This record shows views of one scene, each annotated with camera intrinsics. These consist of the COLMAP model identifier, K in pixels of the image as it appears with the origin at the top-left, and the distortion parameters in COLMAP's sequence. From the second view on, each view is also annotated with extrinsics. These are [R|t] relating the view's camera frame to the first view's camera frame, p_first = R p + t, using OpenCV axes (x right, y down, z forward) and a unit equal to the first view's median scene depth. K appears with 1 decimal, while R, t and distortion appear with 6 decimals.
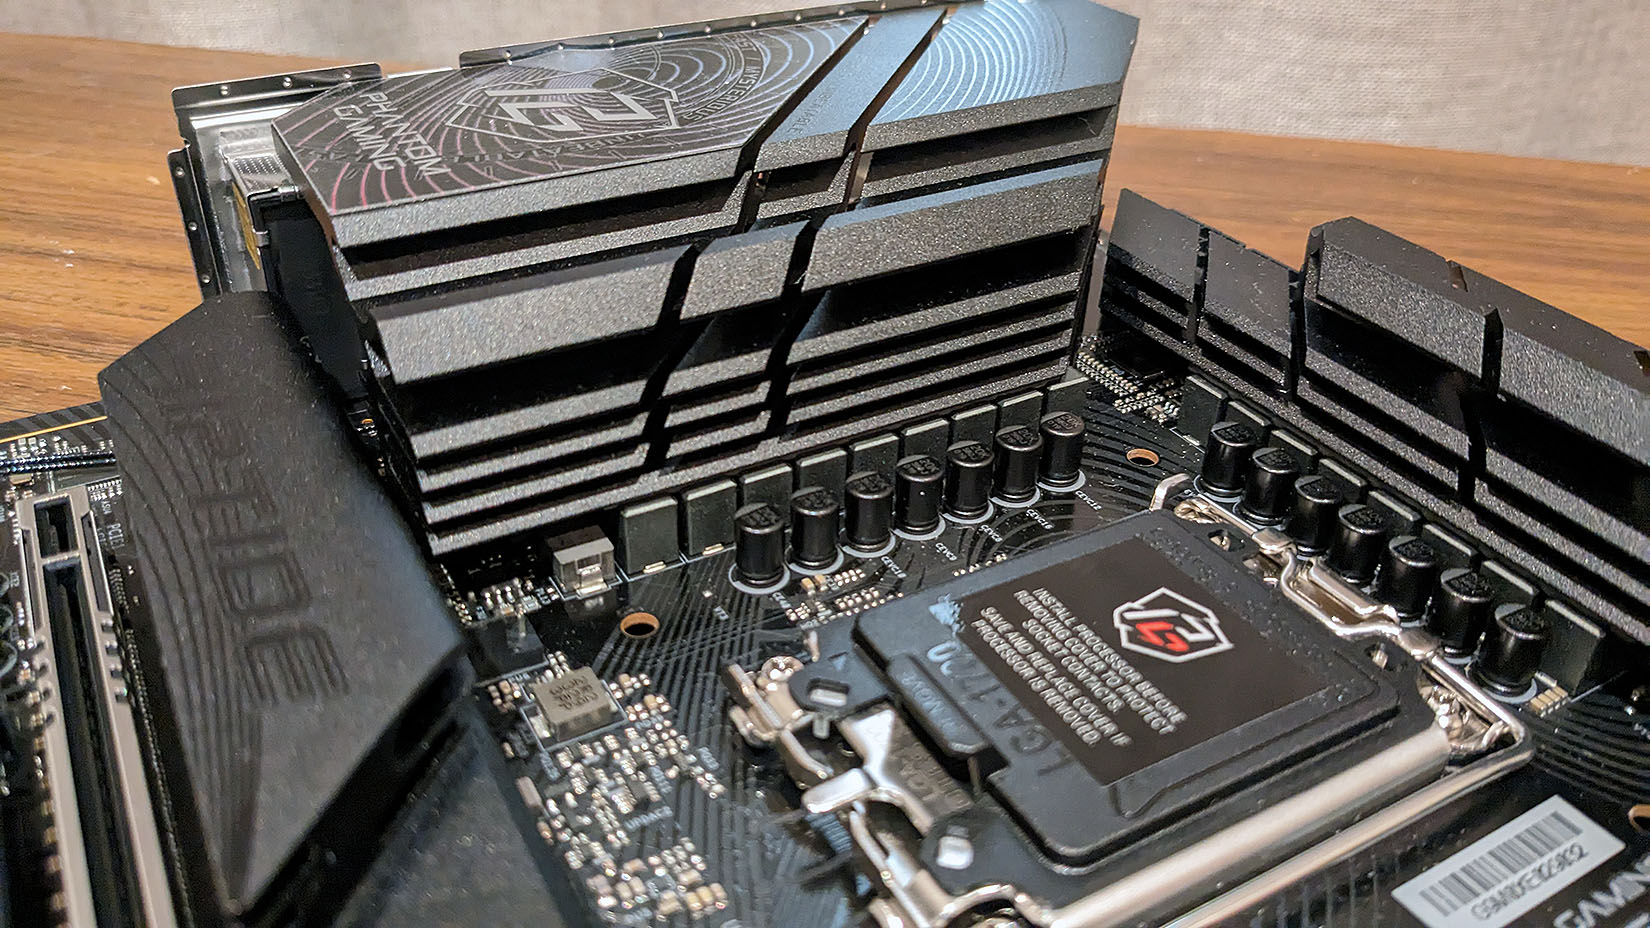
lens RADIAL K [[1327.4, 0, 825.0], [0, 1327.4, 464.0], [0, 0, 1]] dist [0.010876, -0.014419]
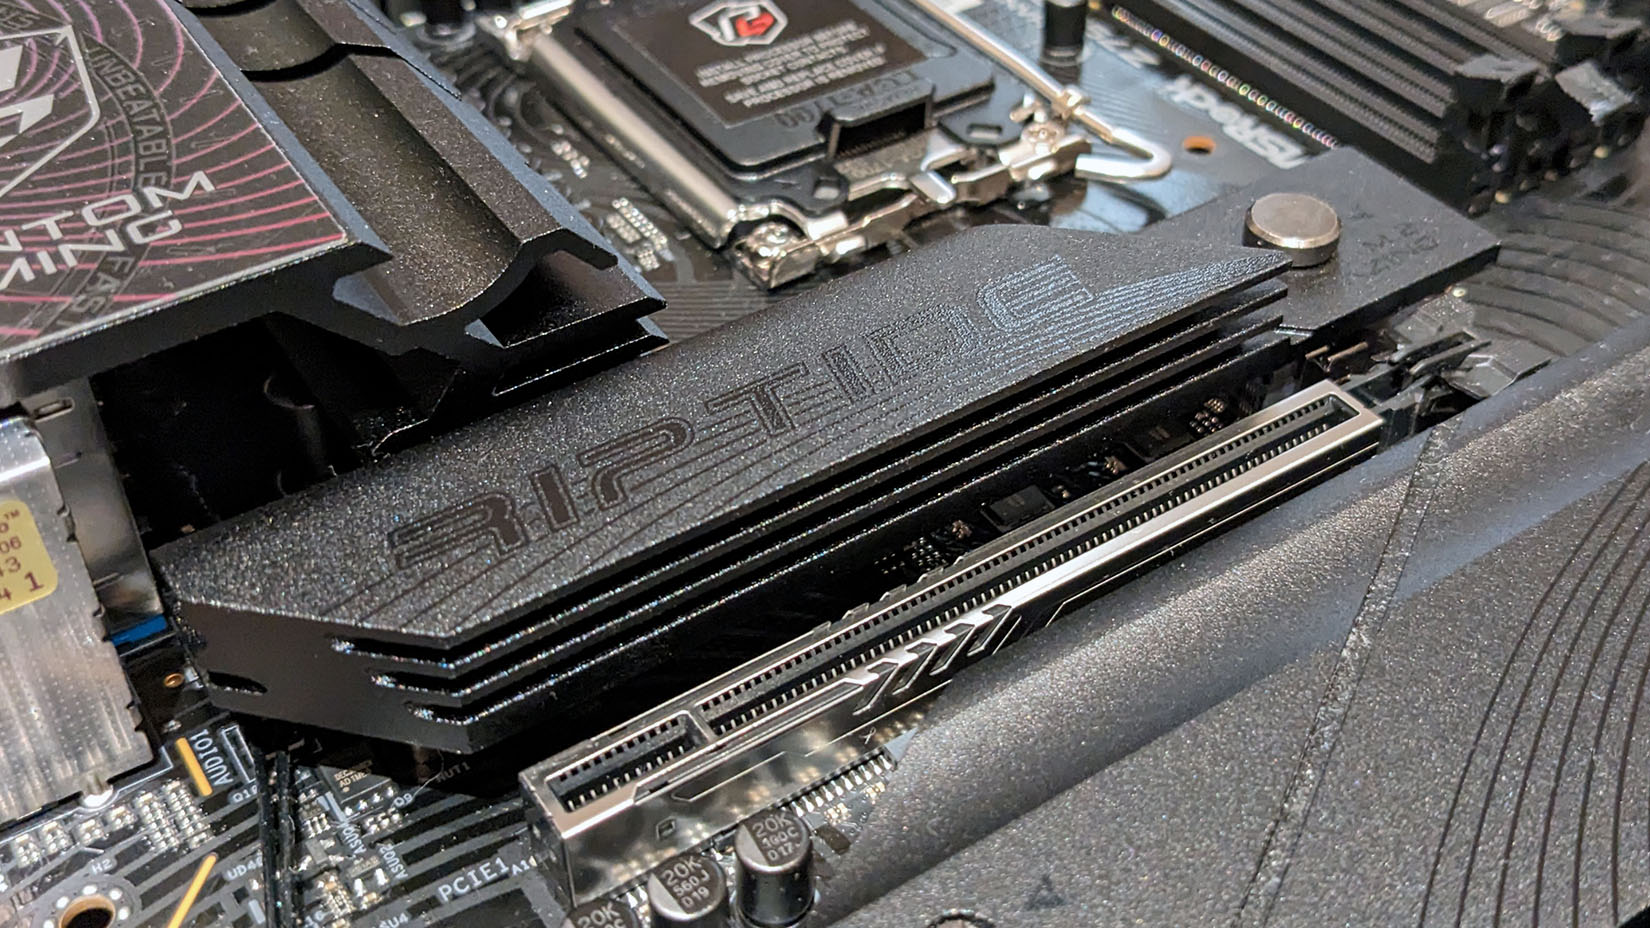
lens RADIAL K [[1783.9, 0, 825.0], [0, 1783.9, 464.0], [0, 0, 1]] dist [0.009192, -0.015832]
pose [[-0.041265, -0.688860, 0.723719, -1.106749], [0.548375, 0.589876, 0.592732, -0.520278], [-0.835214, 0.421328, 0.353412, 0.481376]]
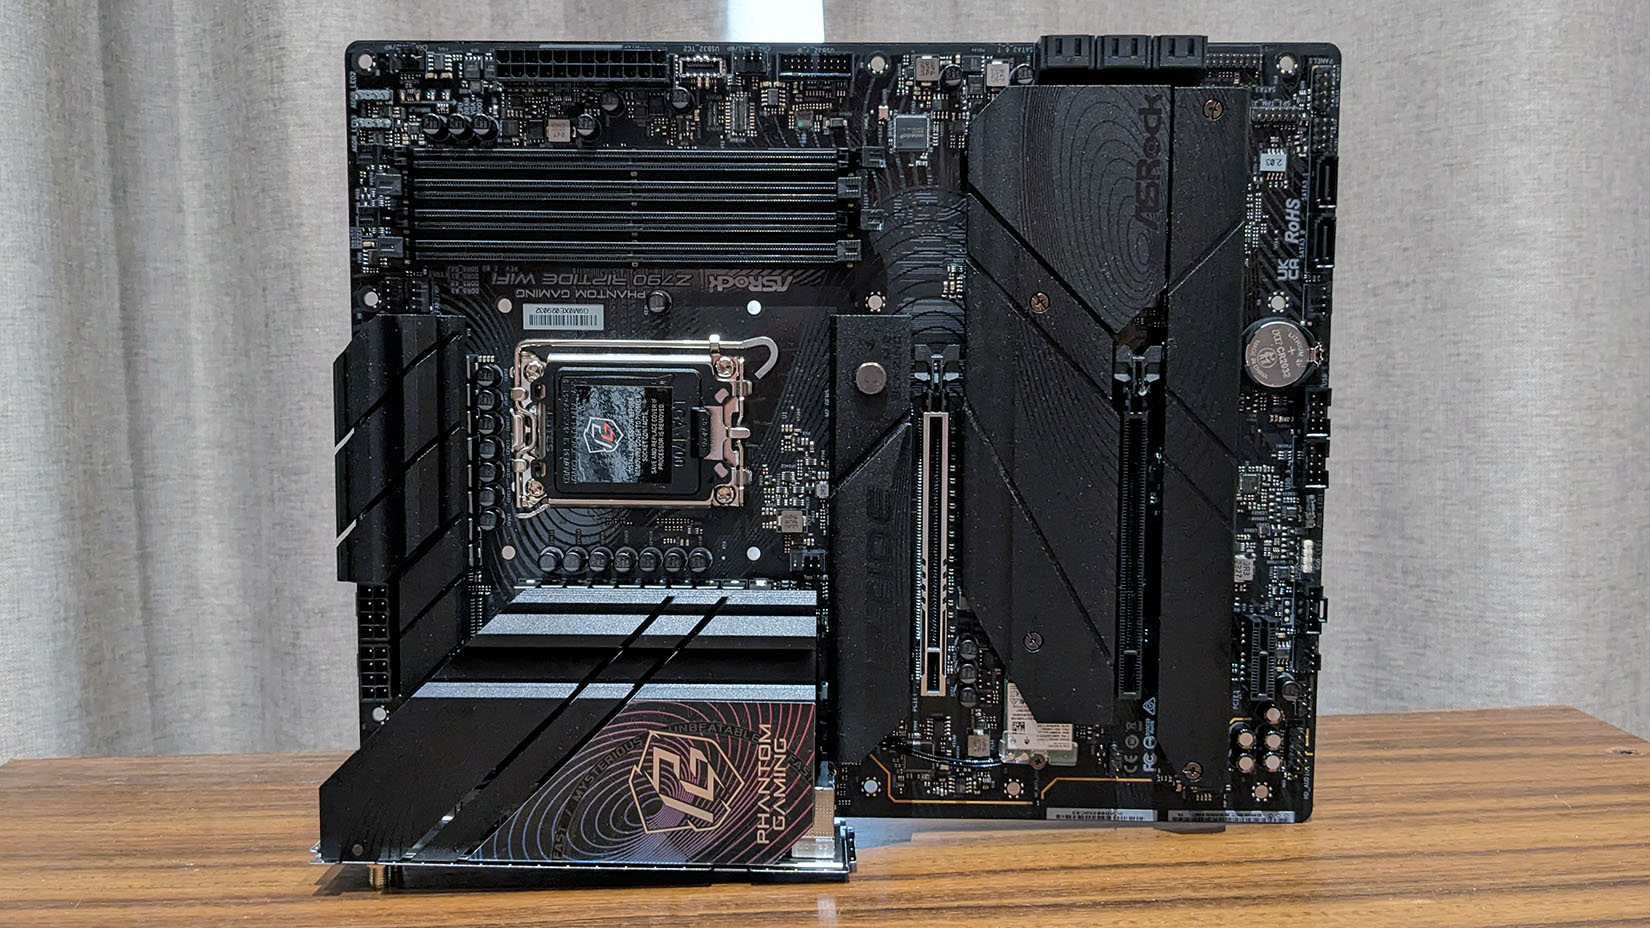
lens RADIAL K [[1327.4, 0, 825.0], [0, 1327.4, 464.0], [0, 0, 1]] dist [0.010876, -0.014419]
pose [[-0.866889, -0.496040, -0.049476, -0.040273], [0.265114, -0.542804, 0.796918, -1.870058], [-0.422159, 0.677722, 0.602058, -0.796273]]
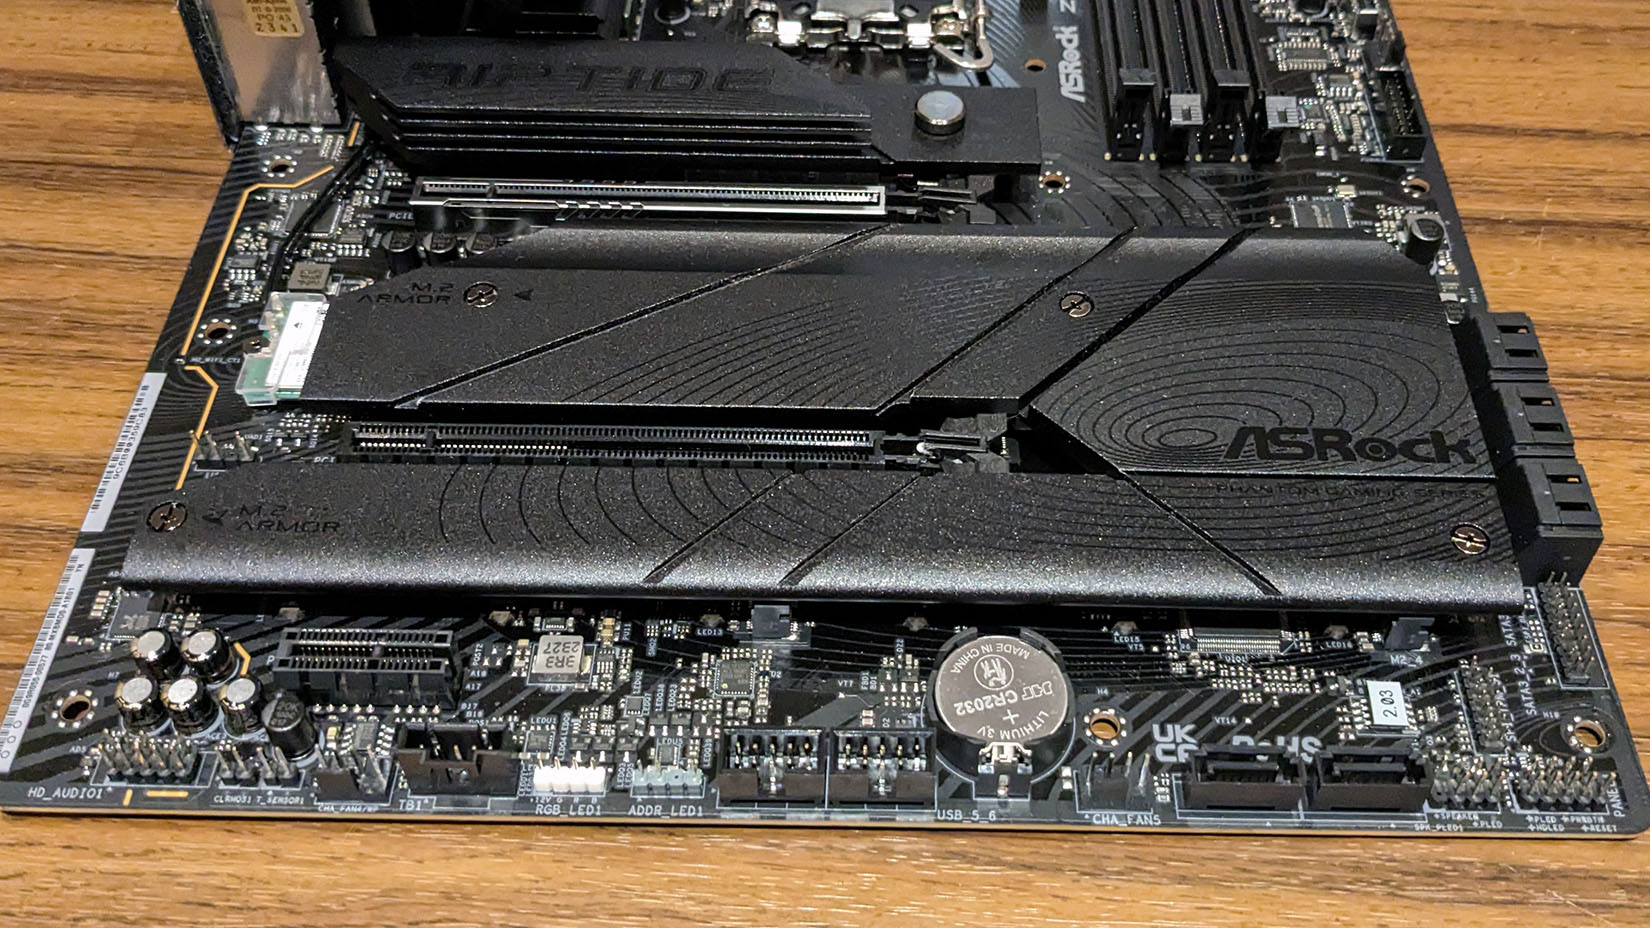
lens RADIAL K [[1327.4, 0, 825.0], [0, 1327.4, 464.0], [0, 0, 1]] dist [0.010876, -0.014419]
pose [[0.515303, -0.707610, 0.483478, -1.327786], [0.462734, 0.704574, 0.538009, -0.378838], [-0.721346, -0.053516, 0.690504, -0.483295]]
